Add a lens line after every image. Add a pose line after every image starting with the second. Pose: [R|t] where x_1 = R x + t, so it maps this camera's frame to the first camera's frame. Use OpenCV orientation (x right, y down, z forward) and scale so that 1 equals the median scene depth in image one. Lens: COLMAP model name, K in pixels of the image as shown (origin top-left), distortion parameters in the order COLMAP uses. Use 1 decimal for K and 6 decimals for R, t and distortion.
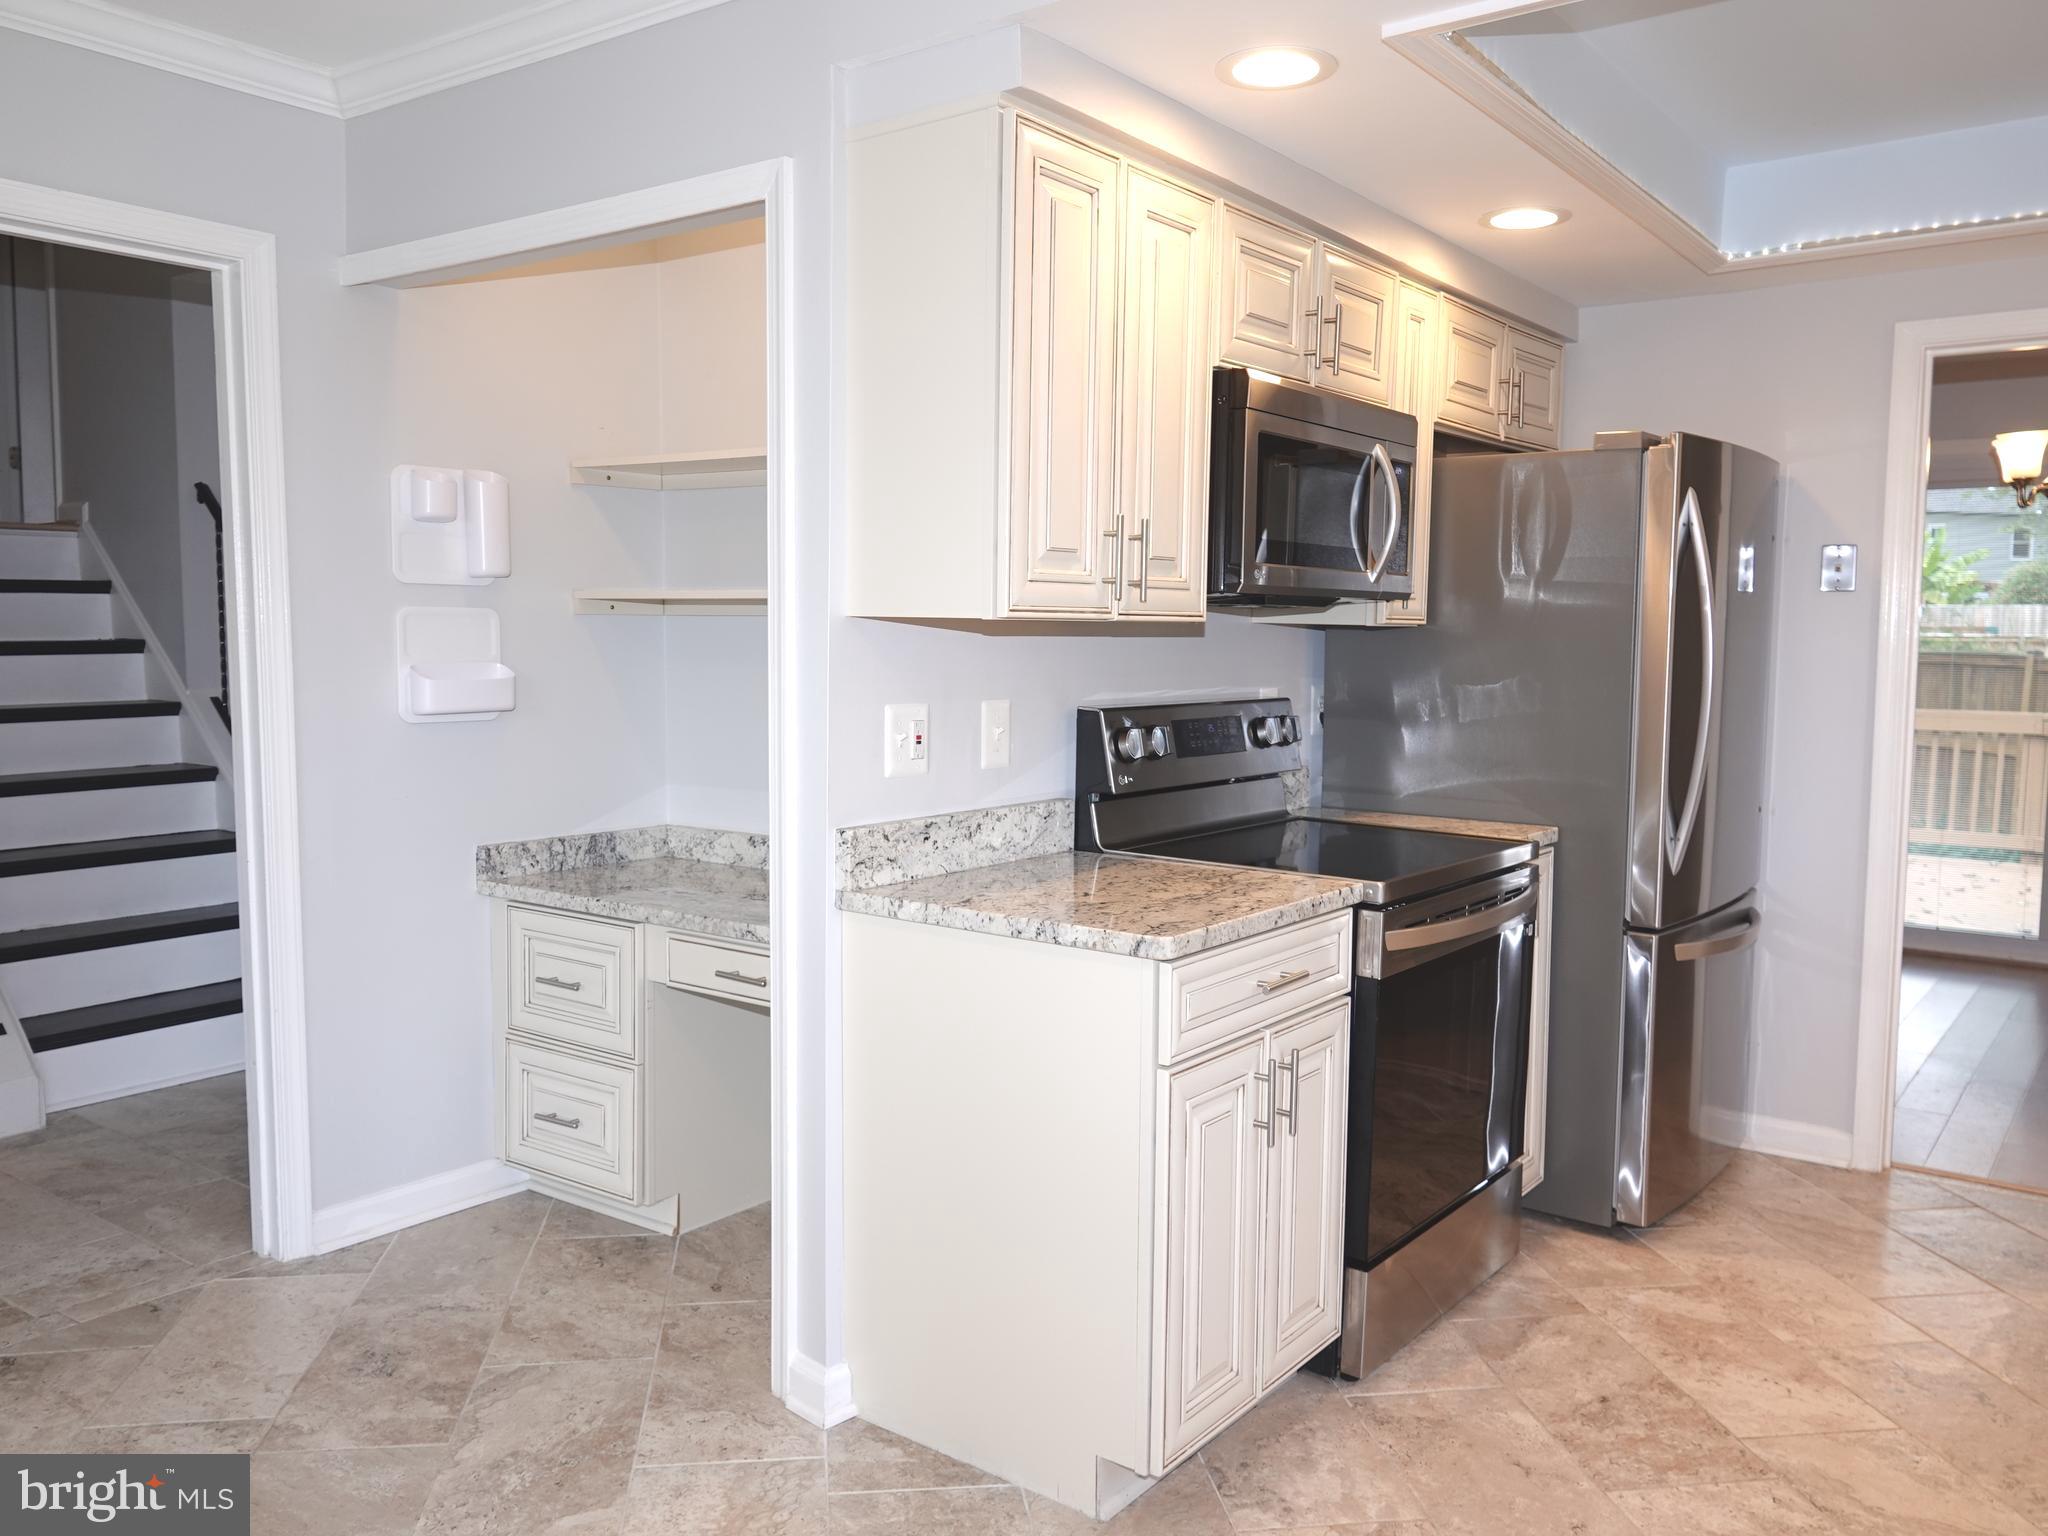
lens RADIAL K [[1573.5, 0, 1037.9], [0, 1573.5, 778.6], [0, 0, 1]] dist [-0.000898, 0.006439]
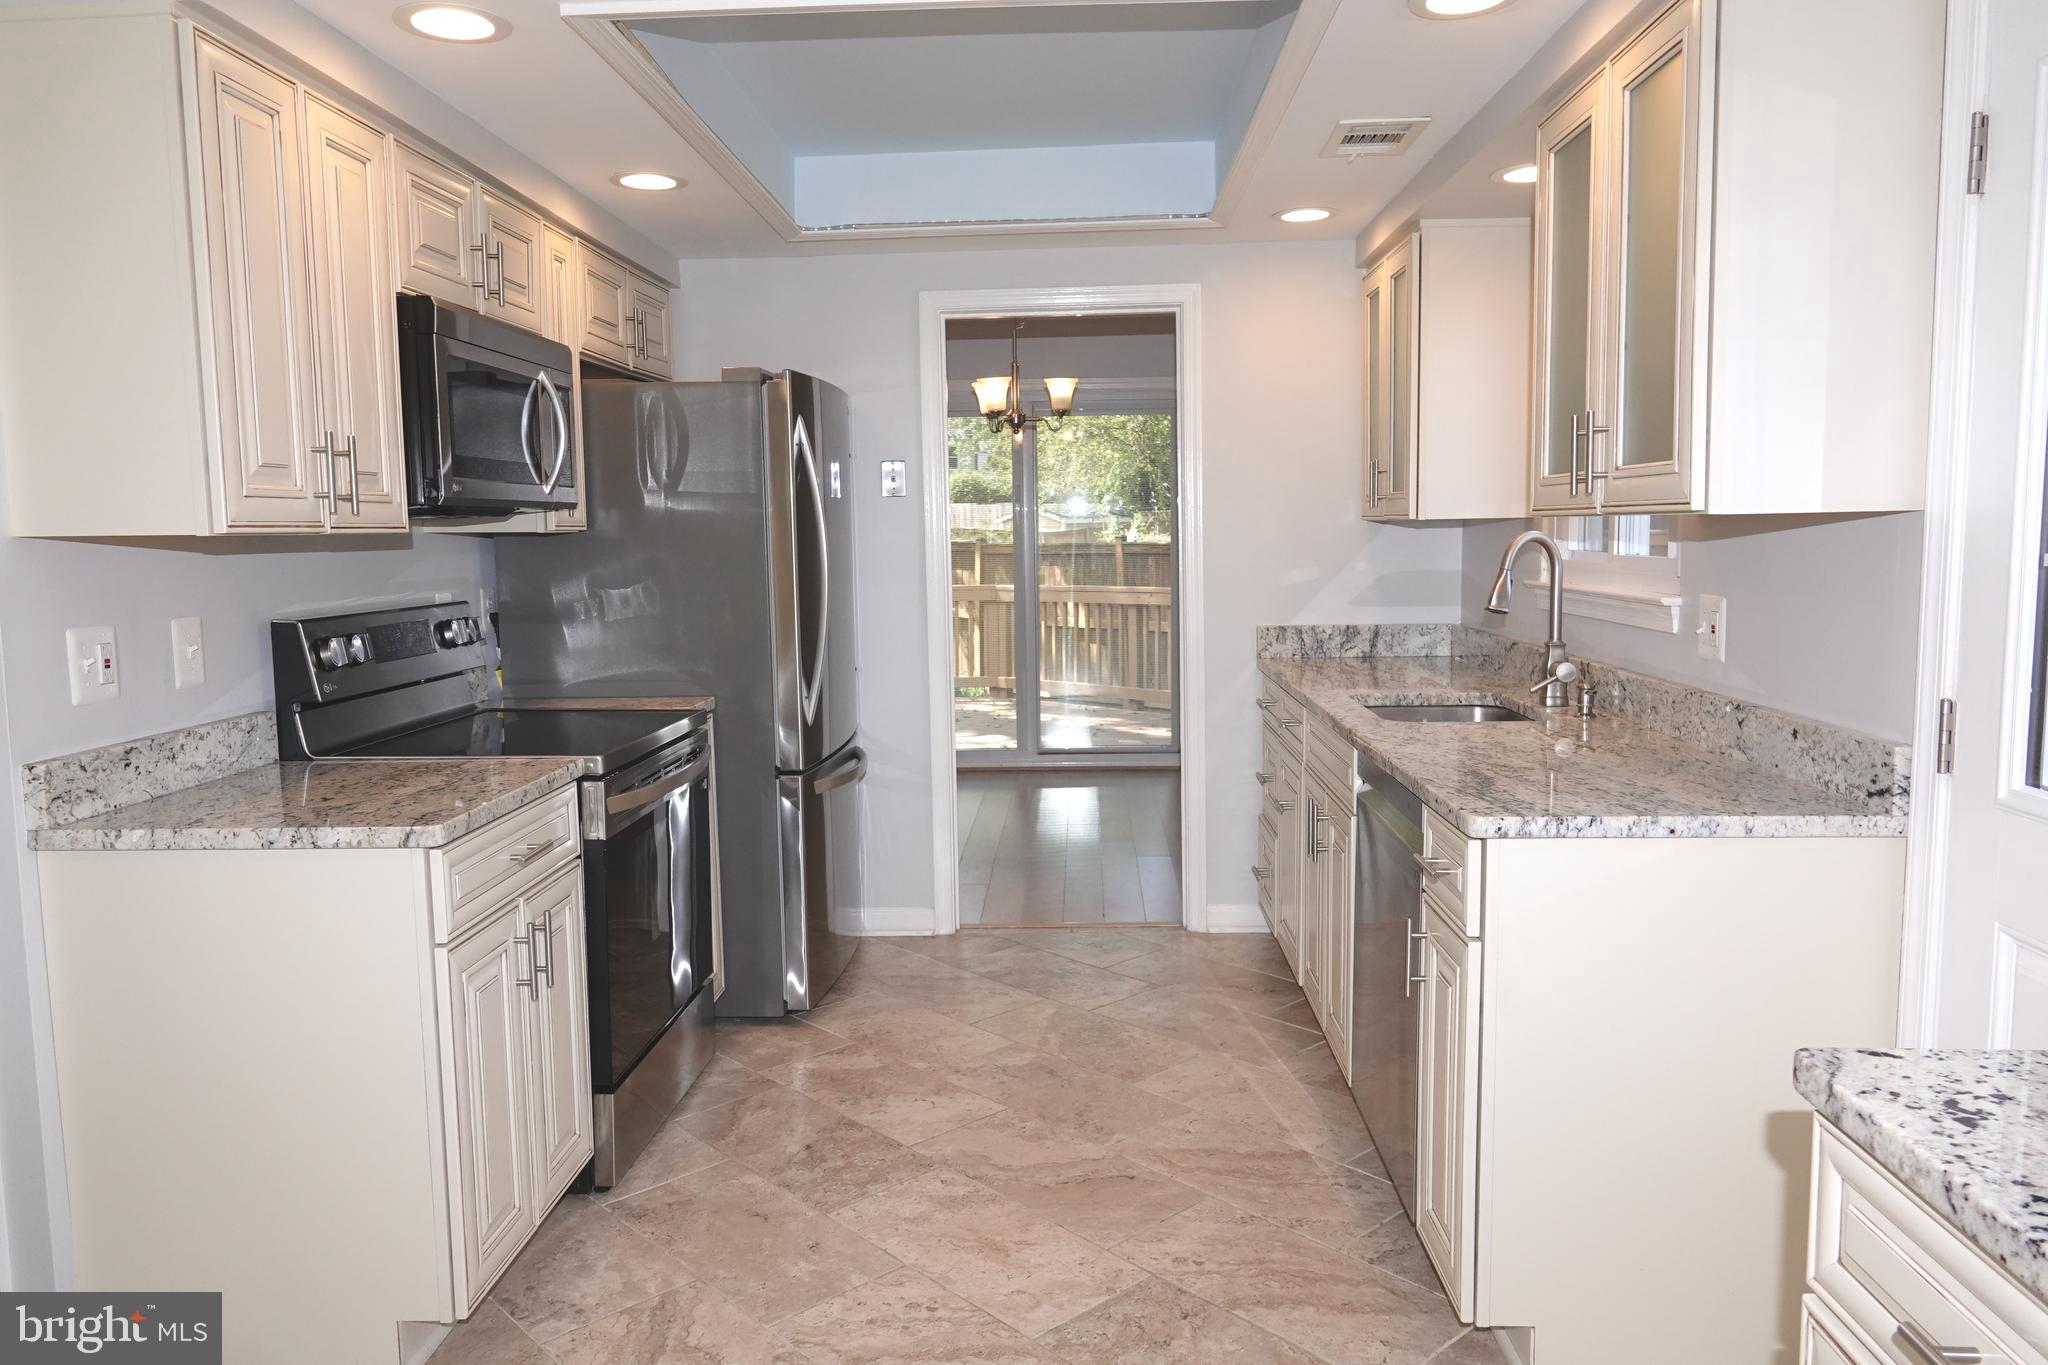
lens RADIAL K [[1437.2, 0, 983.5], [0, 1437.2, 700.0], [0, 0, 1]] dist [0.000787, 0.007495]
pose [[0.825383, -0.090624, 0.557252, -0.122429], [0.077945, 0.995872, 0.046506, -0.001664], [-0.559166, 0.005050, 0.829040, -0.025713]]
